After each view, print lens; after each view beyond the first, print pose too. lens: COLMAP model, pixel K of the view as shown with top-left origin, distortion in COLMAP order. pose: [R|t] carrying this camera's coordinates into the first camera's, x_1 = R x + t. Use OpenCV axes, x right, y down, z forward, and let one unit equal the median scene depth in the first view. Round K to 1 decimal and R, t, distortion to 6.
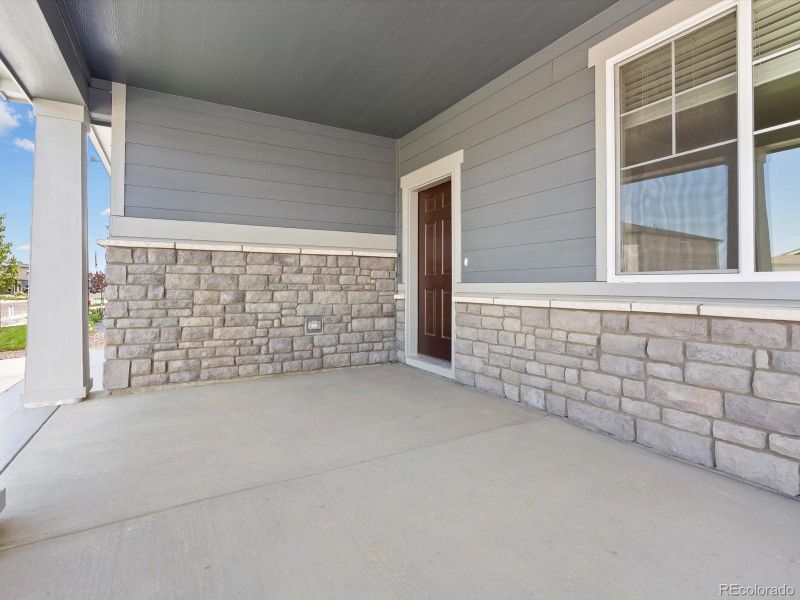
lens RADIAL K [[415.5, 0, 394.3], [0, 415.5, 282.6], [0, 0, 1]] dist [-0.000204, 0.000005]
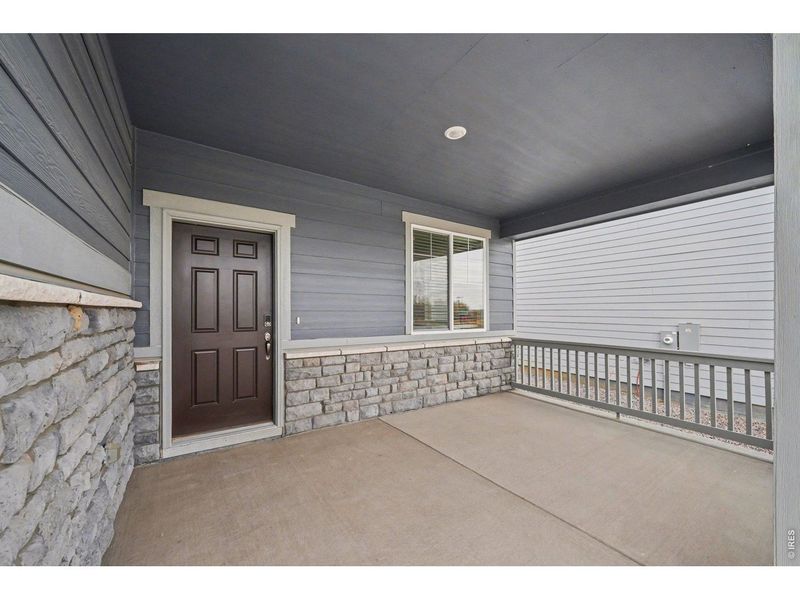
lens RADIAL K [[318.5, 0, 397.9], [0, 318.5, 306.0], [0, 0, 1]] dist [0.001735, 0.000655]
pose [[-0.089972, 0.007497, 0.995916, -0.926488], [-0.016103, 0.999830, -0.008982, -0.113888], [-0.995814, -0.016846, -0.089836, 1.095639]]
